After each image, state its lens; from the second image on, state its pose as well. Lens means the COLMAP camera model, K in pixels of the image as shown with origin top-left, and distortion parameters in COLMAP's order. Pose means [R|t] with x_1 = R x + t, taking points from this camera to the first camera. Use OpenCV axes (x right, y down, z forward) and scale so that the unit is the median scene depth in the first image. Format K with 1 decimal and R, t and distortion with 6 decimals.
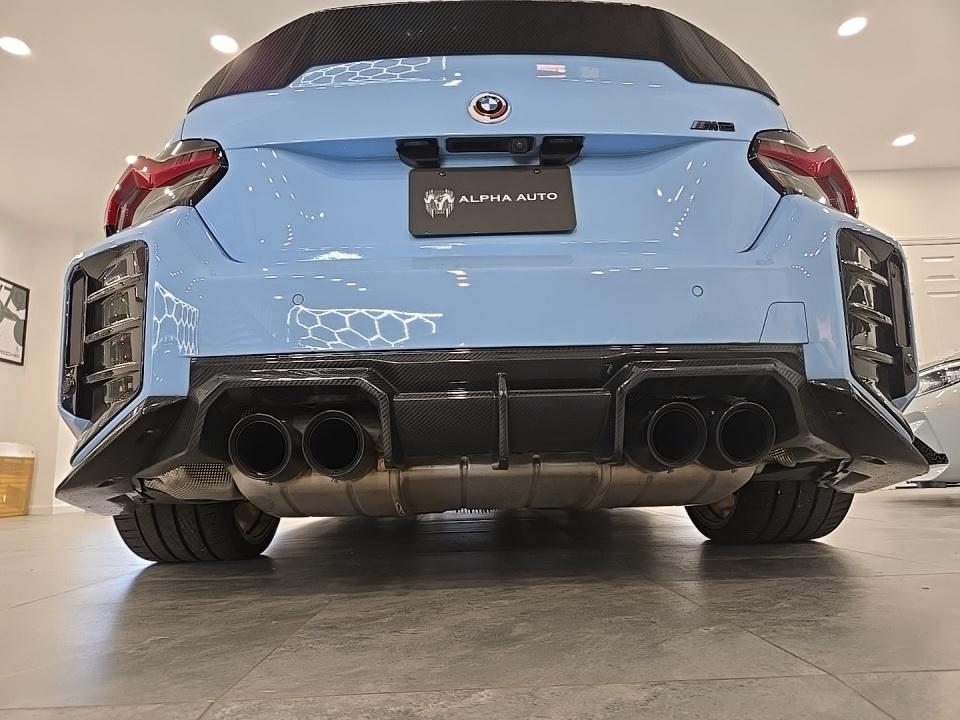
lens RADIAL K [[642.0, 0, 482.8], [0, 642.0, 352.9], [0, 0, 1]] dist [0.021665, -0.015665]
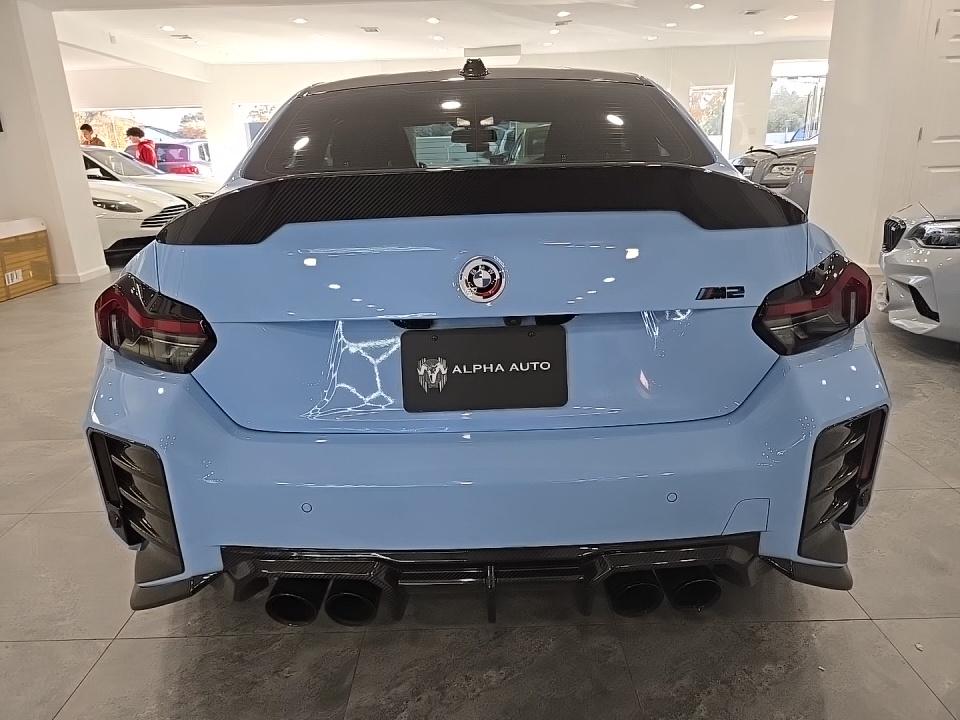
lens RADIAL K [[642.0, 0, 476.5], [0, 642.0, 351.7], [0, 0, 1]] dist [0.021665, -0.015665]
pose [[0.999800, 0.004533, -0.019460, 0.020576], [0.004966, 0.886987, 0.461767, -0.724029], [0.019355, -0.461772, 0.886788, 0.125953]]
